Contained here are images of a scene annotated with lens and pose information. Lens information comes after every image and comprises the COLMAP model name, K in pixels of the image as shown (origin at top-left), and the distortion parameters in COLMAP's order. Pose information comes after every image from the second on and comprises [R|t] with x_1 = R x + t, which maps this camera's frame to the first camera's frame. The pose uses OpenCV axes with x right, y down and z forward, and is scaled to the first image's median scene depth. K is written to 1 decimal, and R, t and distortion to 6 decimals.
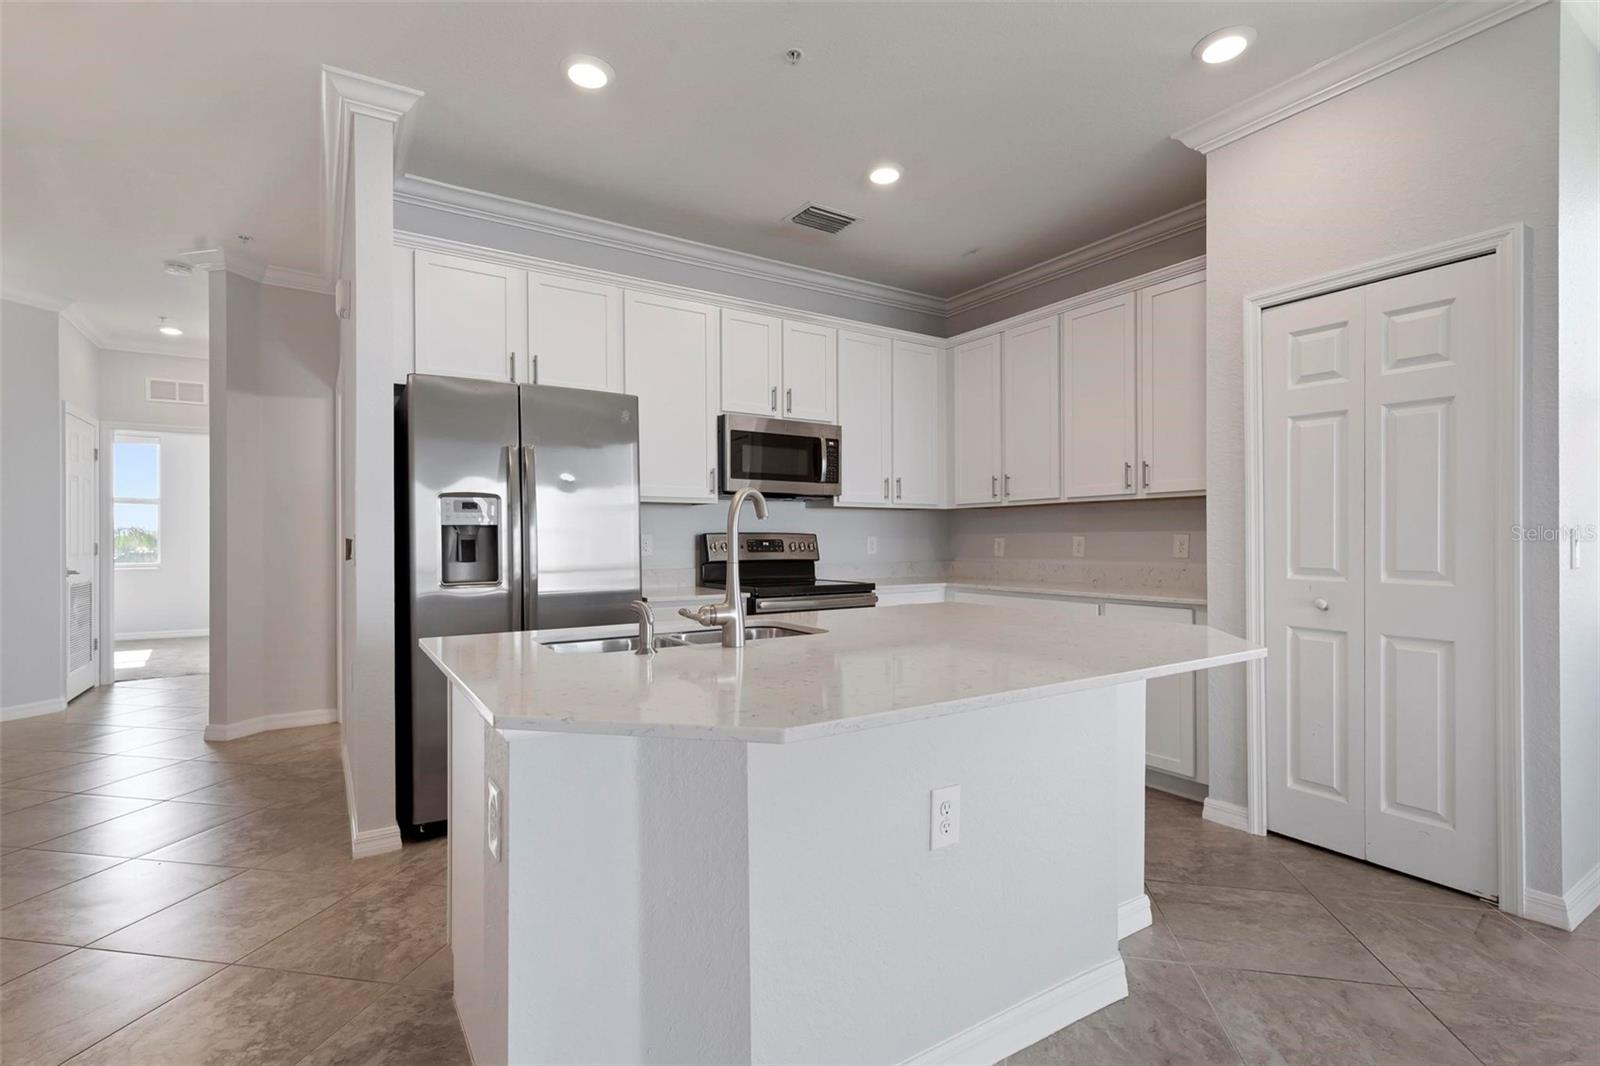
lens RADIAL K [[738.1, 0, 804.3], [0, 738.1, 535.2], [0, 0, 1]] dist [0.004900, 0.000518]
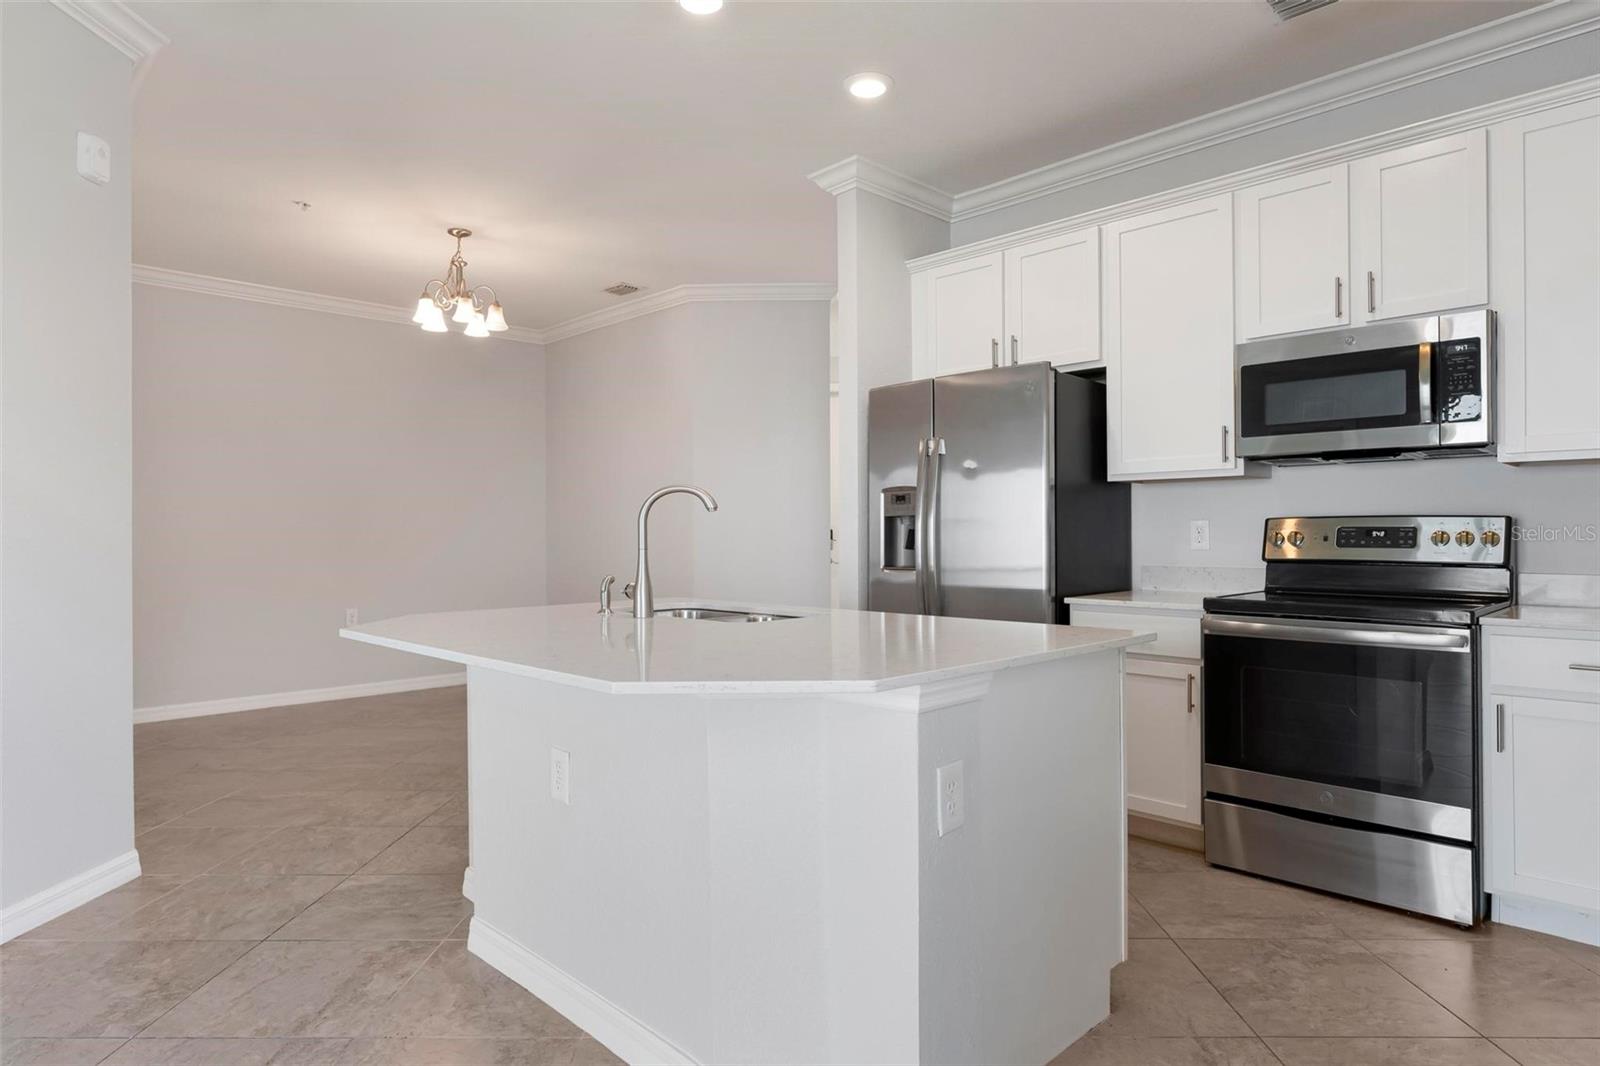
lens RADIAL K [[926.5, 0, 800.0], [0, 926.5, 533.0], [0, 0, 1]] dist [-0.005967, -0.000375]
pose [[0.196623, 0.005332, -0.980465, 0.748845], [0.010823, 0.999912, 0.007608, 0.000221], [0.980419, -0.012107, 0.196548, 0.486629]]
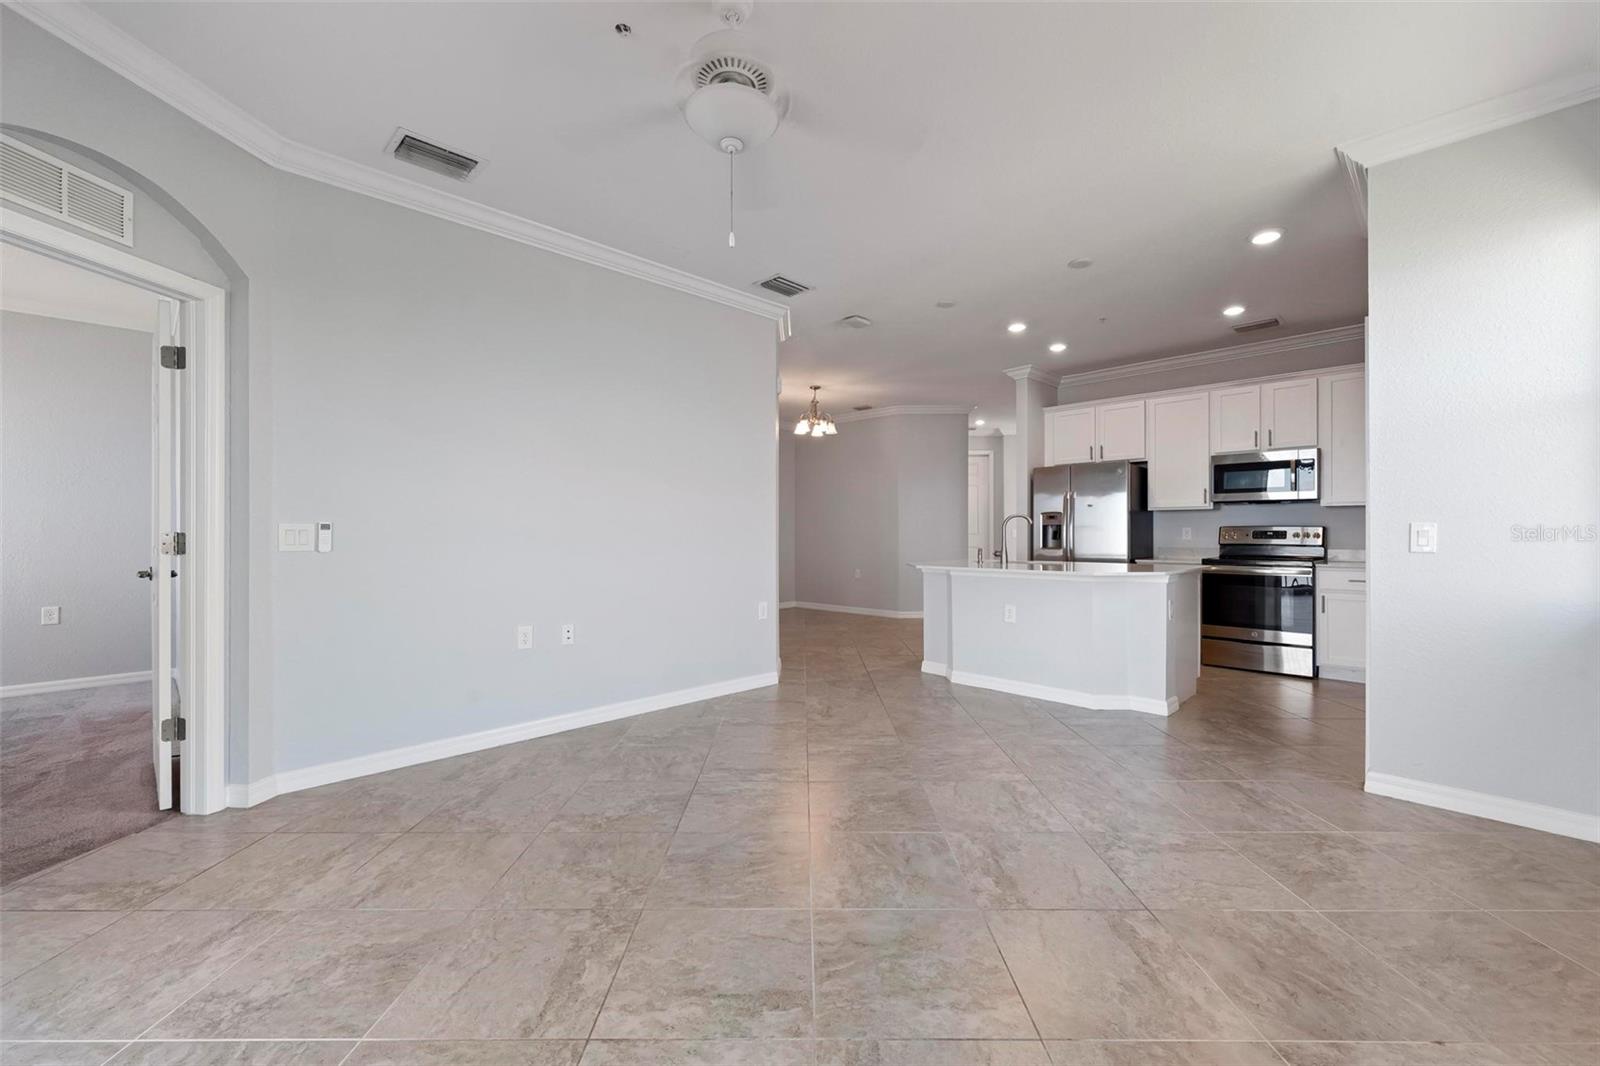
lens RADIAL K [[655.1, 0, 807.1], [0, 655.1, 534.9], [0, 0, 1]] dist [0.001915, -0.000051]
pose [[0.212085, 0.009290, -0.977207, 1.310220], [0.007443, 0.999910, 0.011122, -0.008768], [0.977223, -0.009632, 0.211997, -0.243515]]
